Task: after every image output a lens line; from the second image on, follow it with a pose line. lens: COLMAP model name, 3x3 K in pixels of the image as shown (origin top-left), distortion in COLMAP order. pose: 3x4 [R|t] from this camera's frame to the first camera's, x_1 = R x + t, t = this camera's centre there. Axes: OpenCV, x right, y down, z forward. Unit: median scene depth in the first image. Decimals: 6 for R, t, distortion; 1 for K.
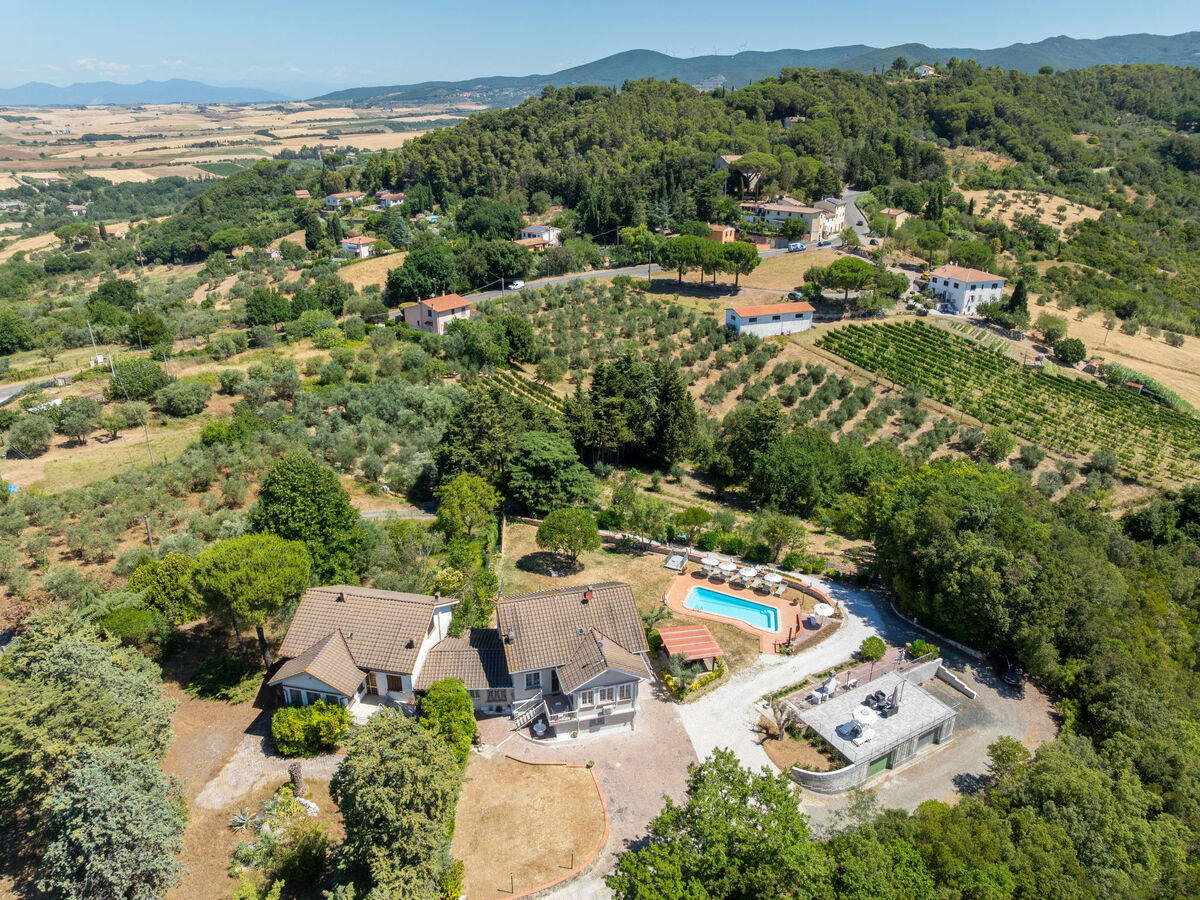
lens RADIAL K [[852.6, 0, 520.3], [0, 852.6, 455.0], [0, 0, 1]] dist [-0.042855, 0.007411]
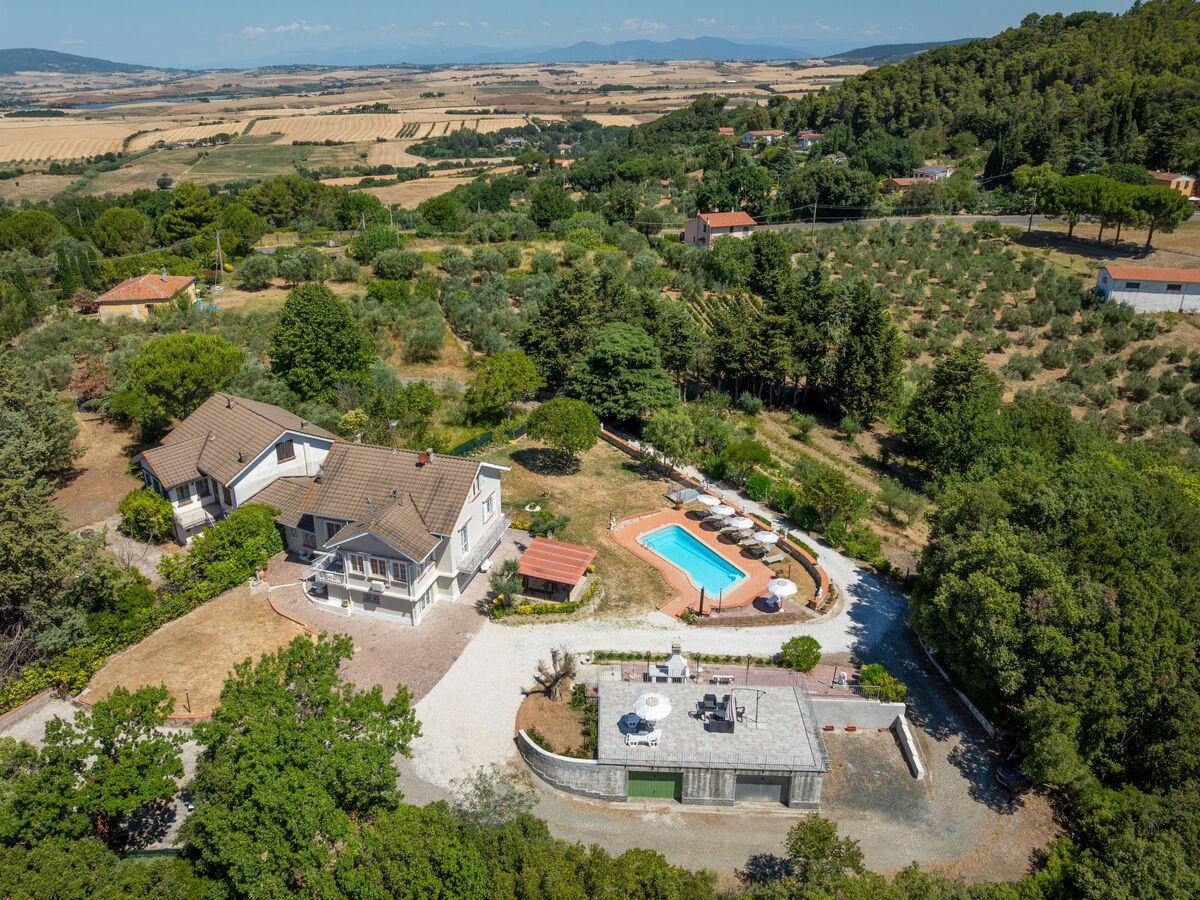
lens RADIAL K [[874.7, 0, 600.0], [0, 874.7, 450.0], [0, 0, 1]] dist [-0.073269, 0.040903]
pose [[0.840575, 0.206824, -0.500657, 0.239998], [-0.207812, 0.976646, 0.054553, 0.027267], [0.500248, 0.058187, 0.863925, 0.127848]]
